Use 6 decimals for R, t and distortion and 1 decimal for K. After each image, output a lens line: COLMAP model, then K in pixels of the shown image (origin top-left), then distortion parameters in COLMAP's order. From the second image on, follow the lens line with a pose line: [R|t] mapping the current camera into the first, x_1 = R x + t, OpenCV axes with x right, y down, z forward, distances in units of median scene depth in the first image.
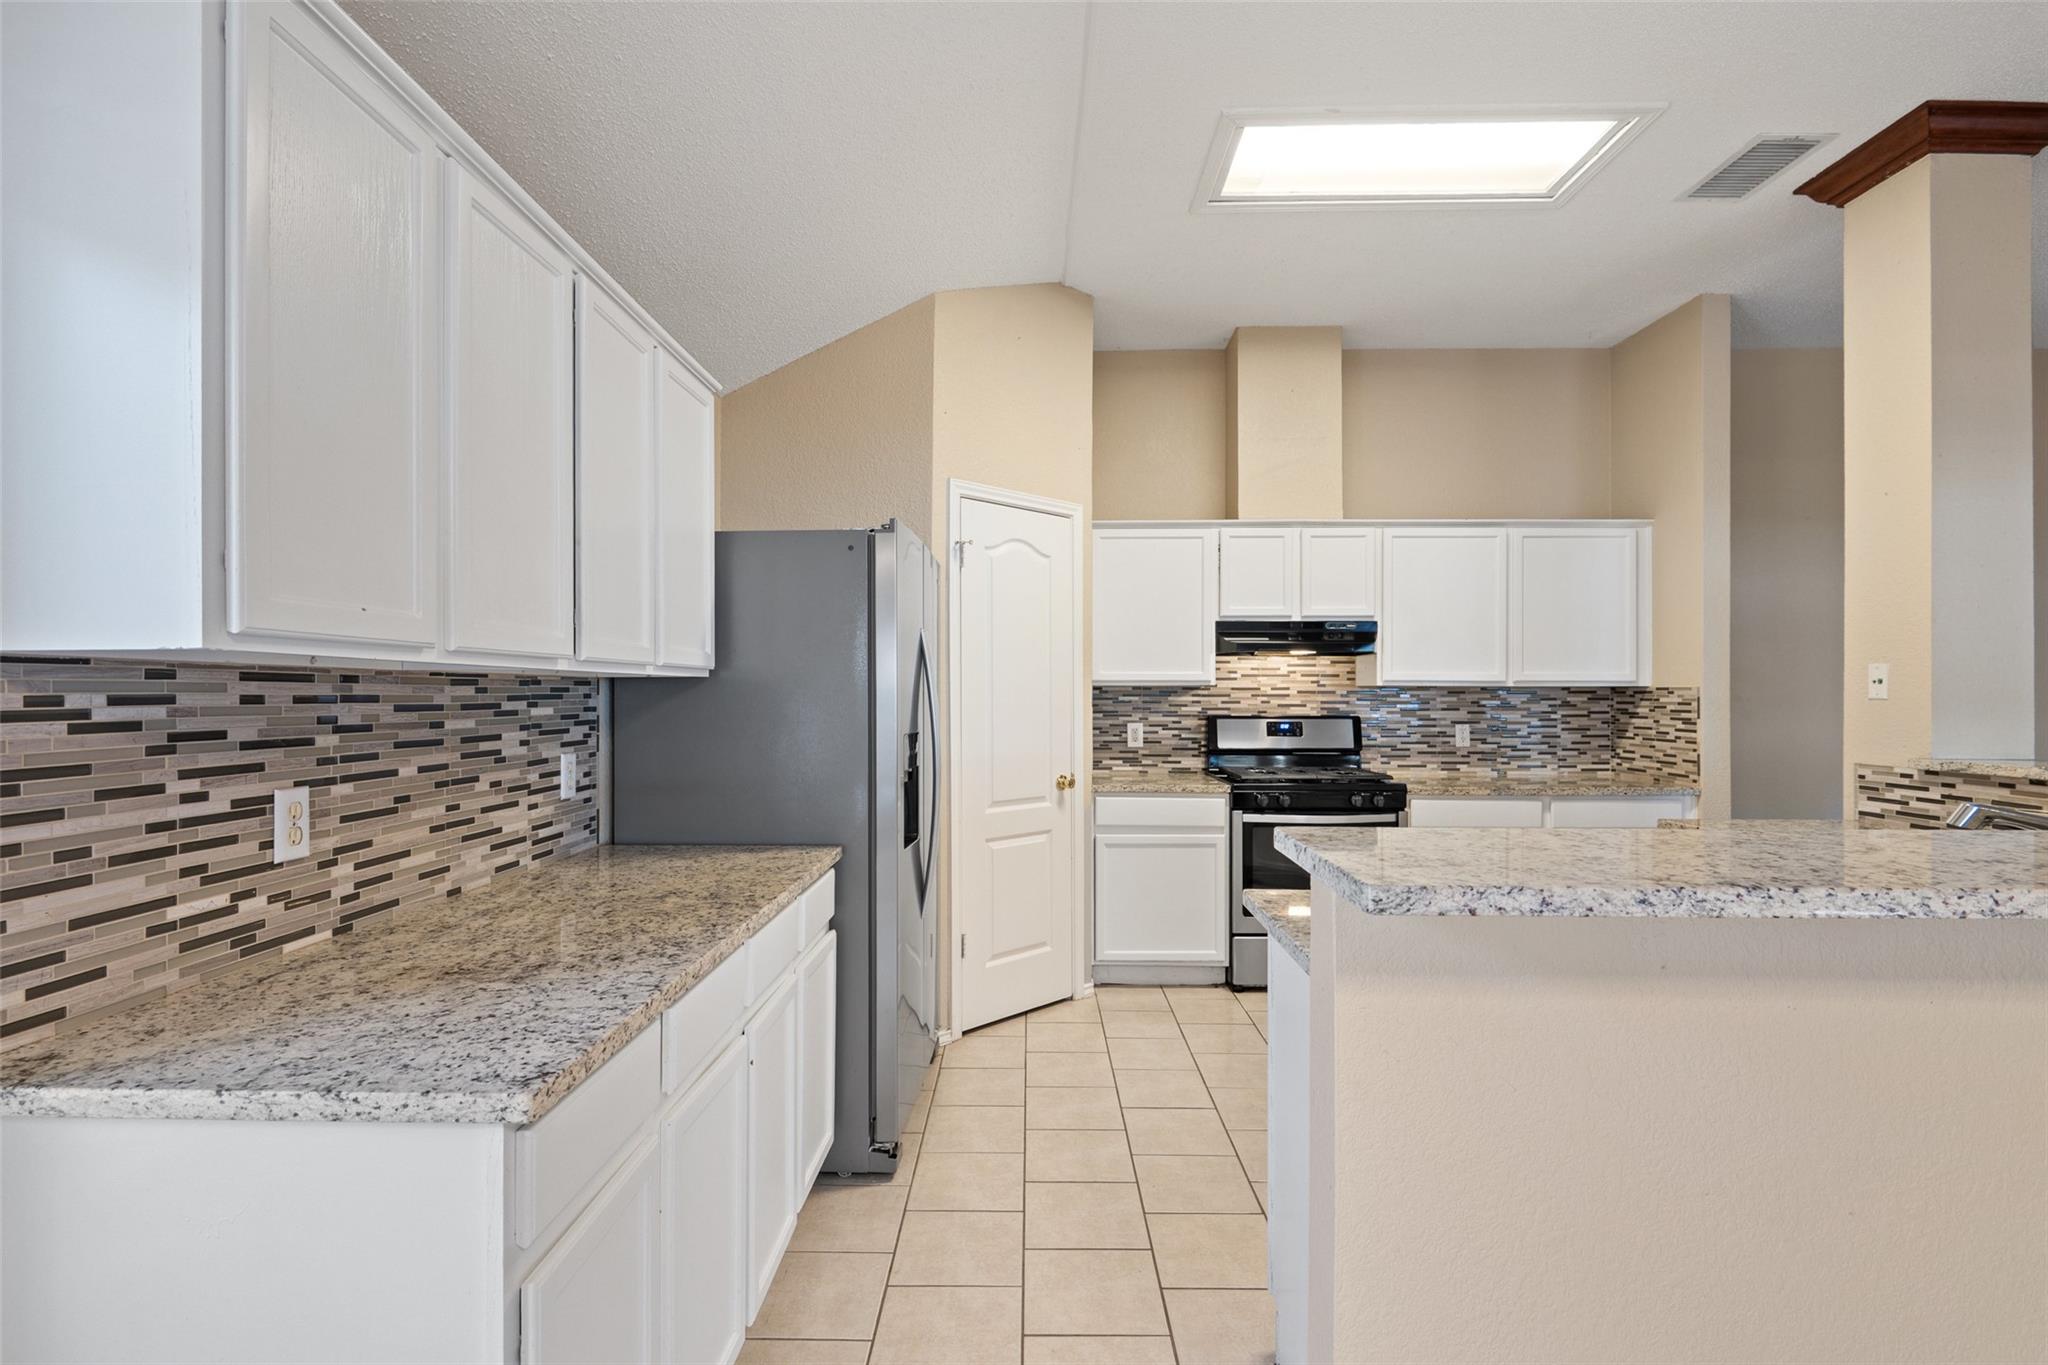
lens RADIAL K [[937.9, 0, 1018.2], [0, 937.9, 691.8], [0, 0, 1]] dist [0.005356, -0.009046]
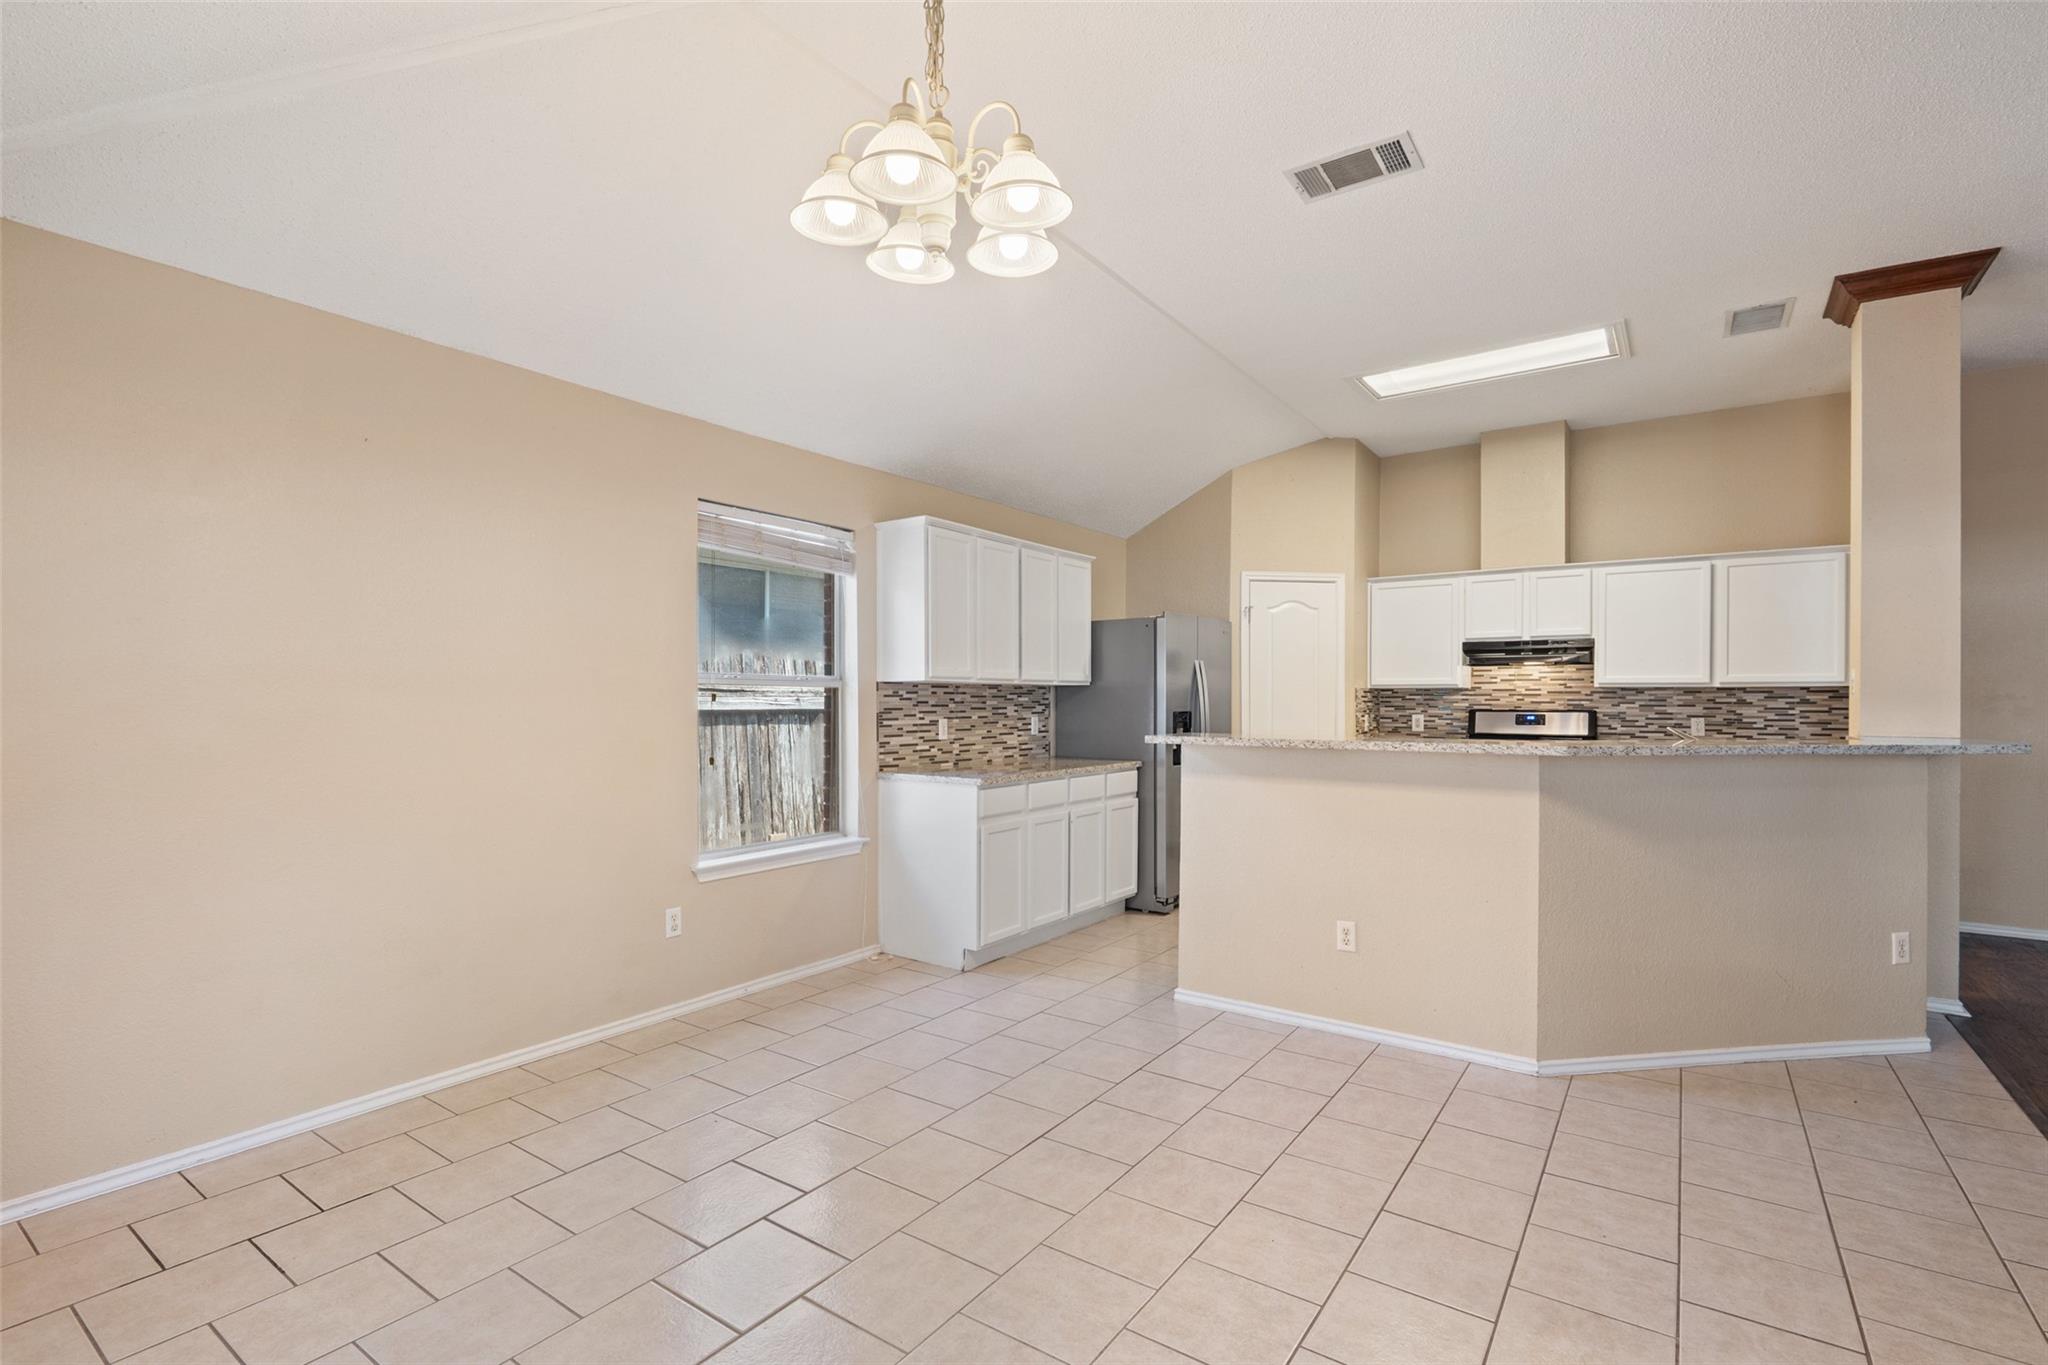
lens RADIAL K [[942.6, 0, 1021.2], [0, 942.6, 698.8], [0, 0, 1]] dist [0.005616, -0.009941]
pose [[0.824852, -0.000164, -0.565349, 0.576988], [0.000424, 1.000000, 0.000329, 0.011711], [0.565348, -0.000511, 0.824852, -0.688751]]
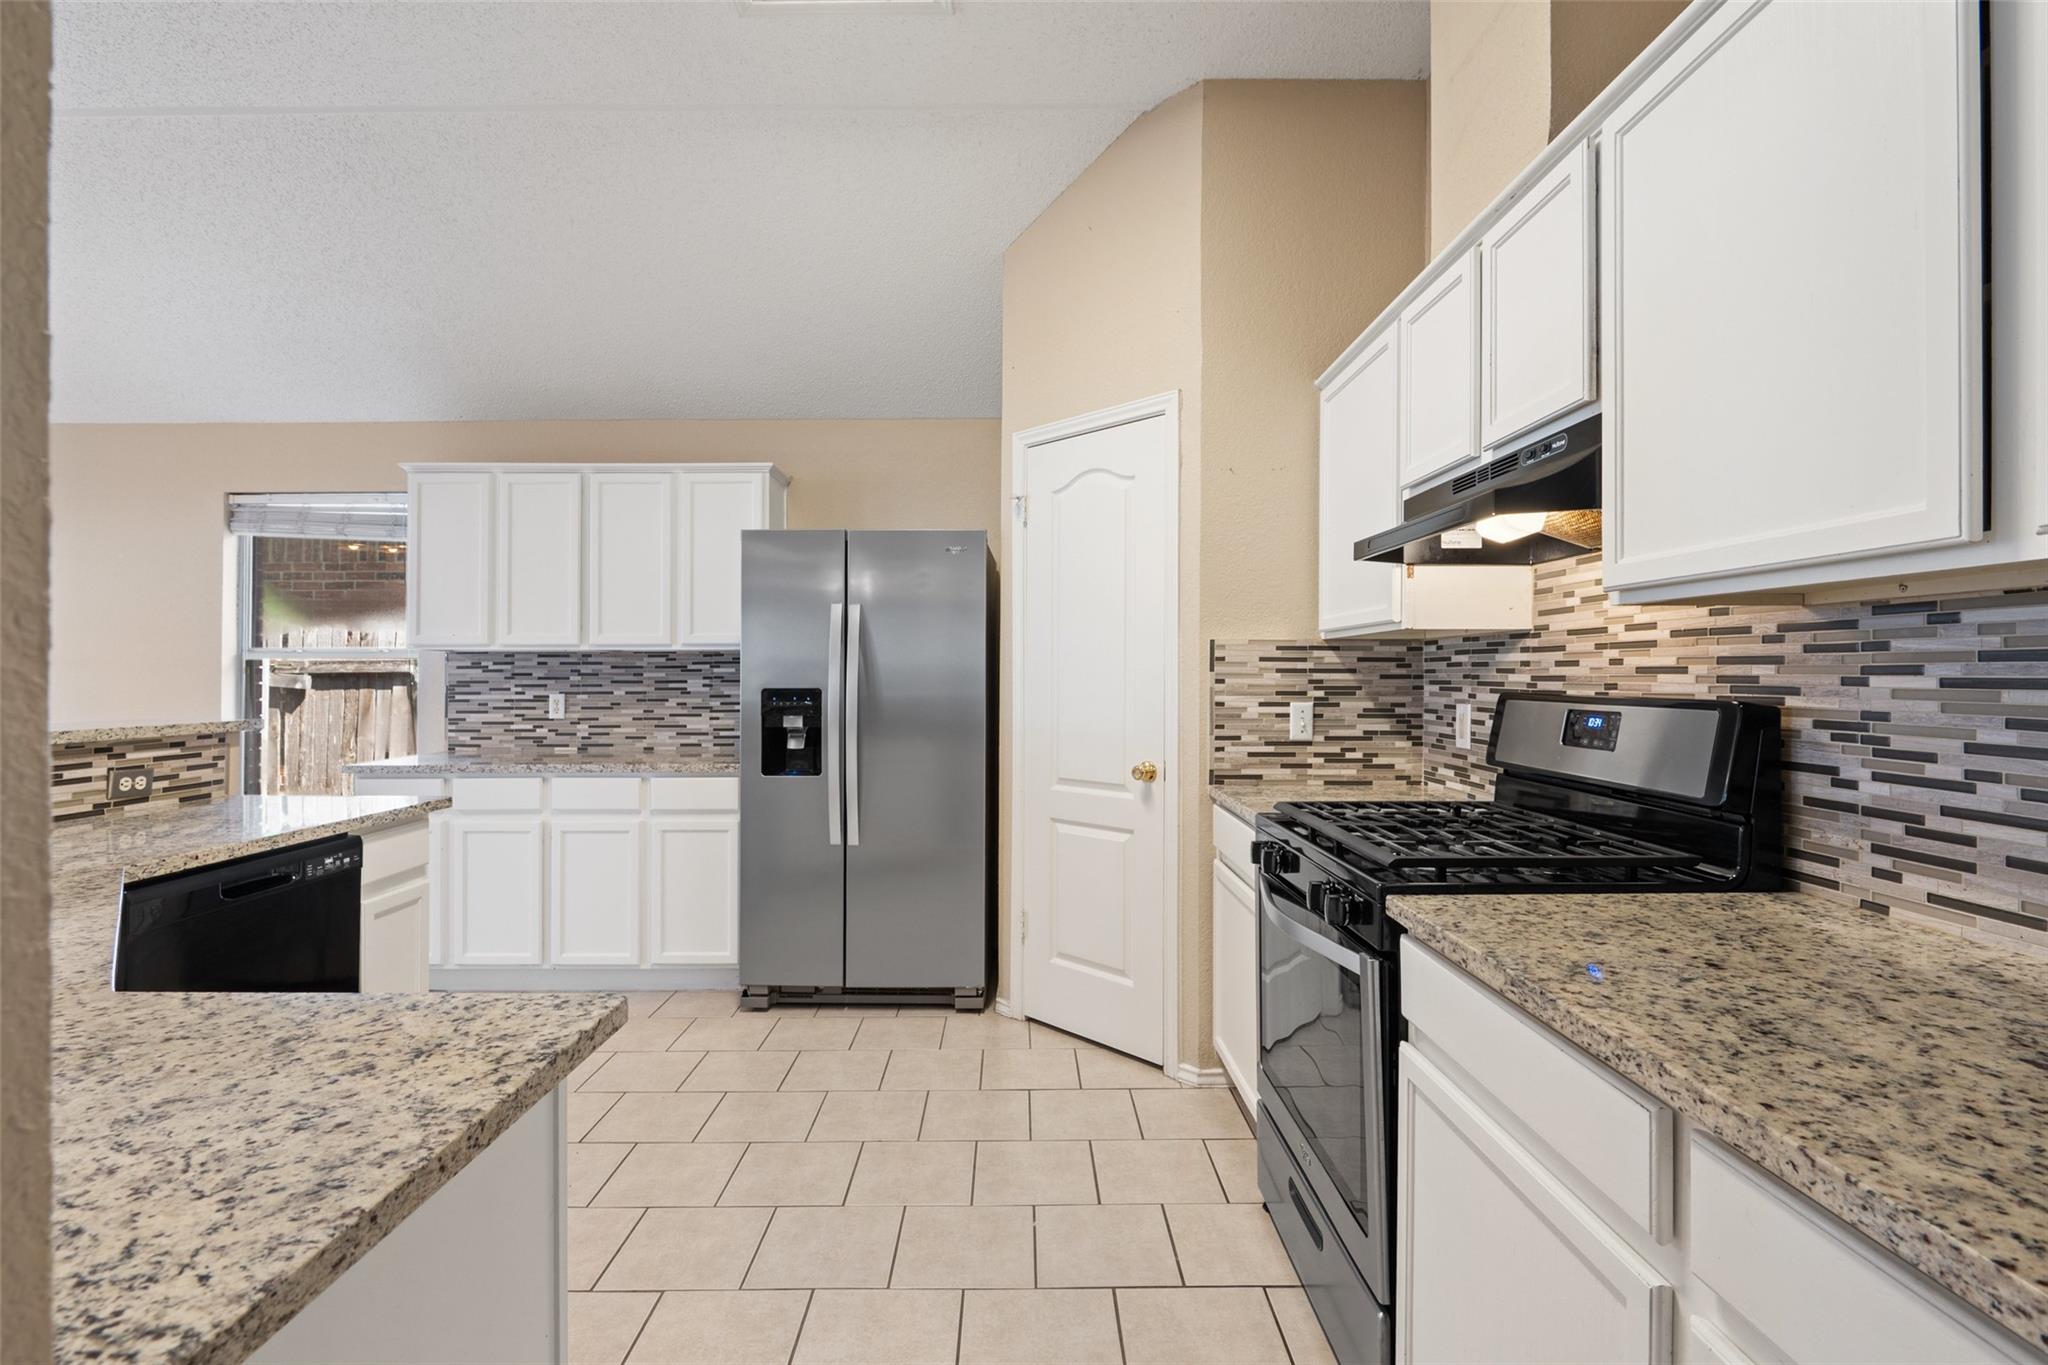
lens RADIAL K [[934.5, 0, 1024.2], [0, 934.5, 664.9], [0, 0, 1]] dist [0.014418, -0.014591]
pose [[0.017792, -0.010114, -0.999791, 0.872184], [0.004727, 0.999939, -0.010031, 0.019911], [0.999831, -0.004547, 0.017839, 0.971536]]
